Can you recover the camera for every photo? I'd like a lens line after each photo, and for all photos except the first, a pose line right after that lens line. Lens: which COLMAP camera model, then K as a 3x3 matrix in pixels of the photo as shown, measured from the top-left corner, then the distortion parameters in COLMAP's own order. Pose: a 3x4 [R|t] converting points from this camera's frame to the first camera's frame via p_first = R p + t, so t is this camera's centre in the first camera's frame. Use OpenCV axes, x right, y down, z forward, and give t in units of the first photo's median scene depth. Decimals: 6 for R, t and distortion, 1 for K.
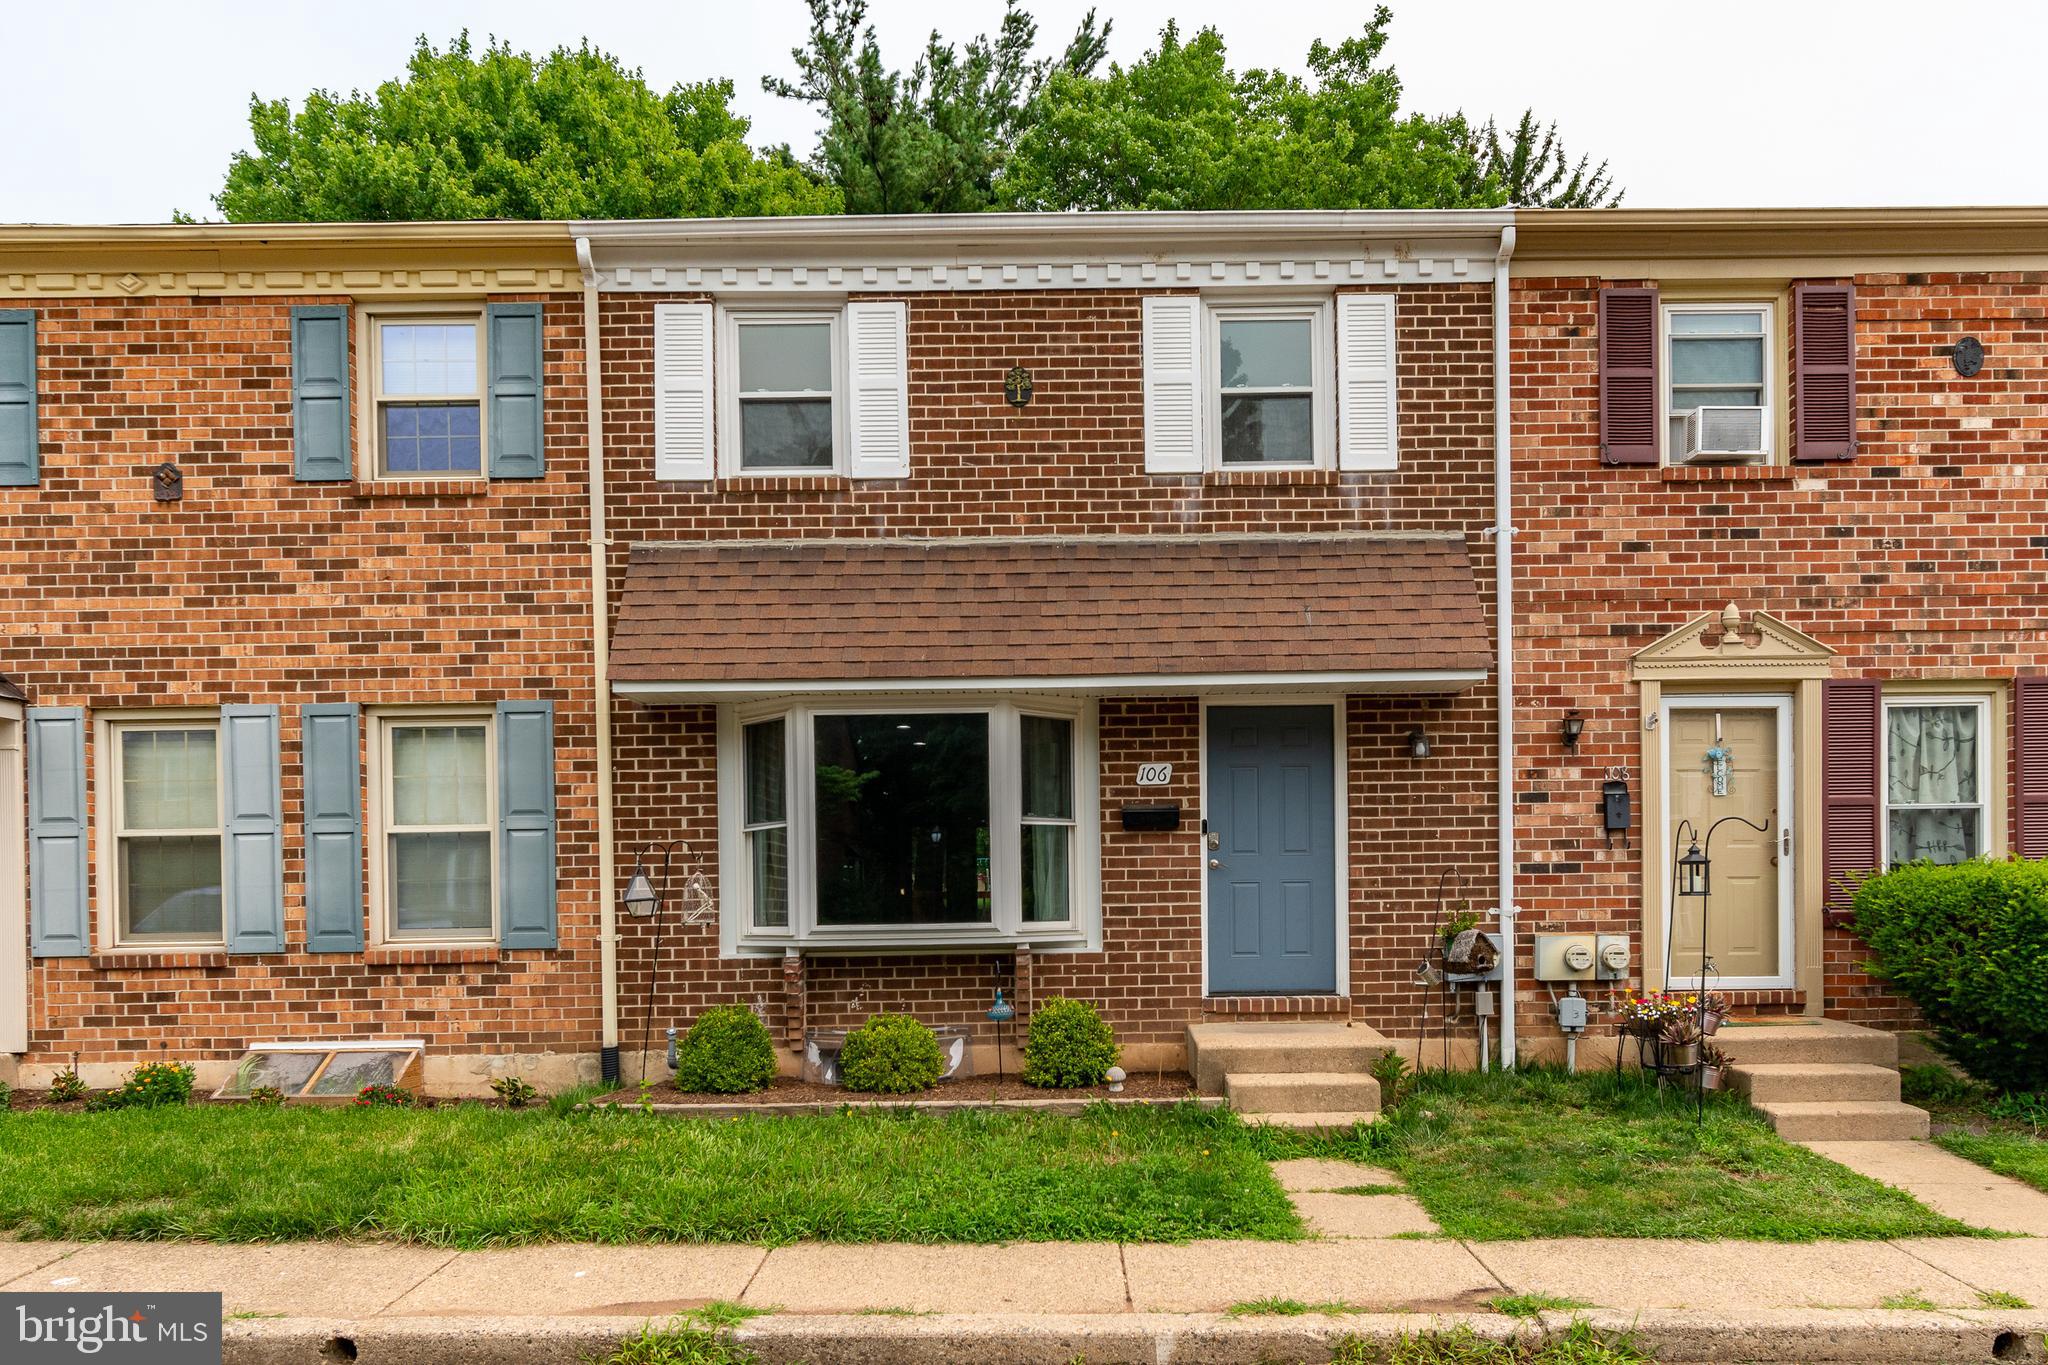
lens RADIAL K [[1242.5, 0, 1024.0], [0, 1242.5, 682.5], [0, 0, 1]] dist [-0.002516, 0.000973]
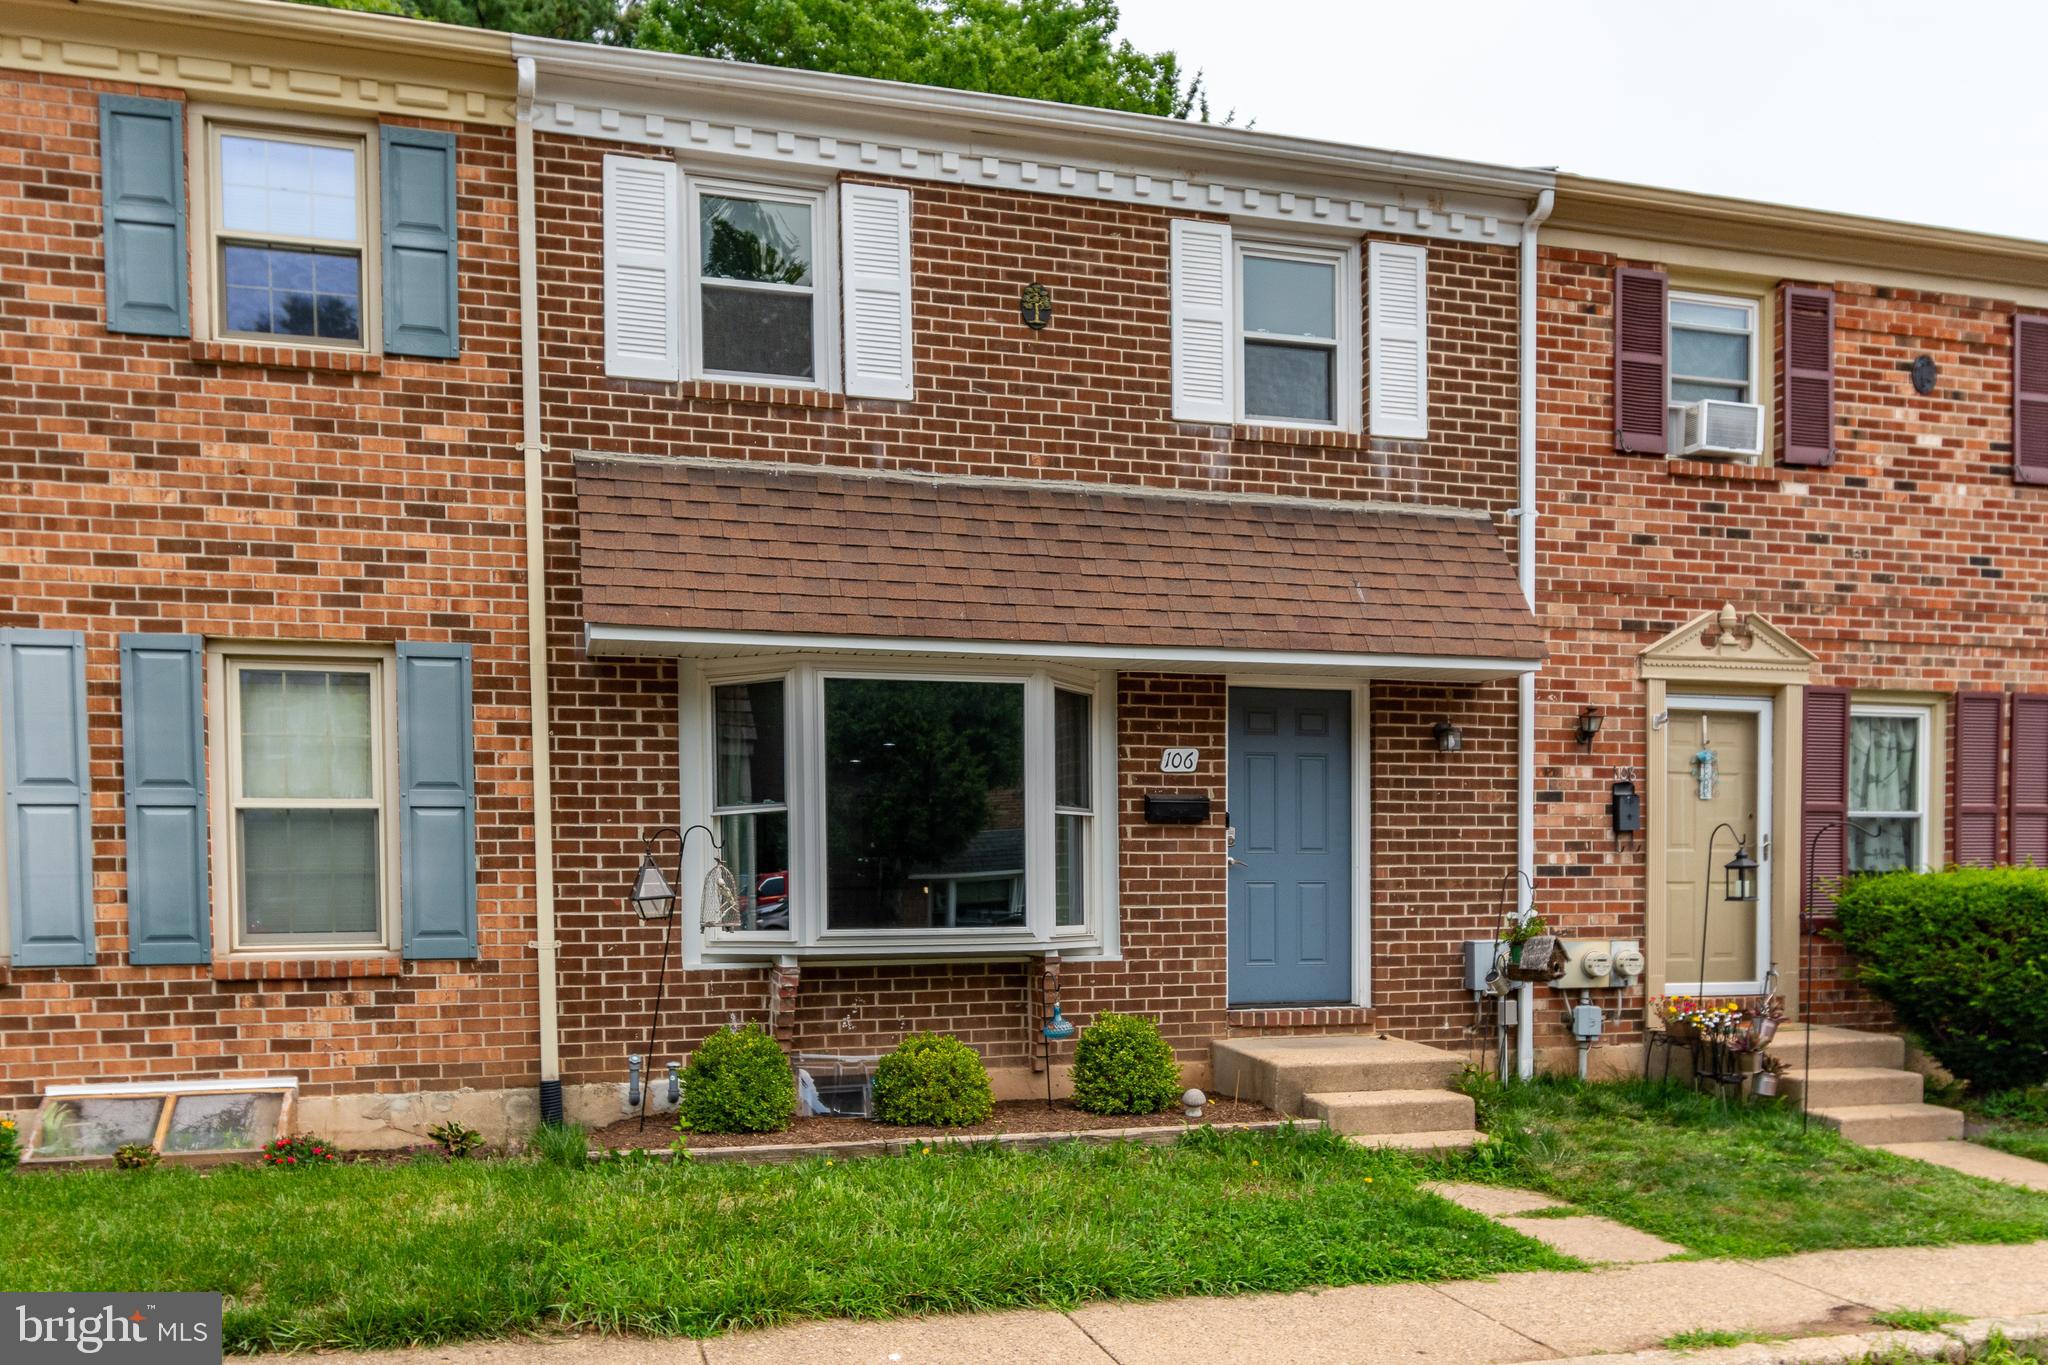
lens RADIAL K [[1422.7, 0, 1024.0], [0, 1422.7, 682.5], [0, 0, 1]] dist [-0.002740, -0.000960]
pose [[0.970382, 0.042747, 0.237765, -0.240795], [-0.047769, 0.998740, 0.015399, 0.007682], [-0.236807, -0.026301, 0.971201, 0.039568]]
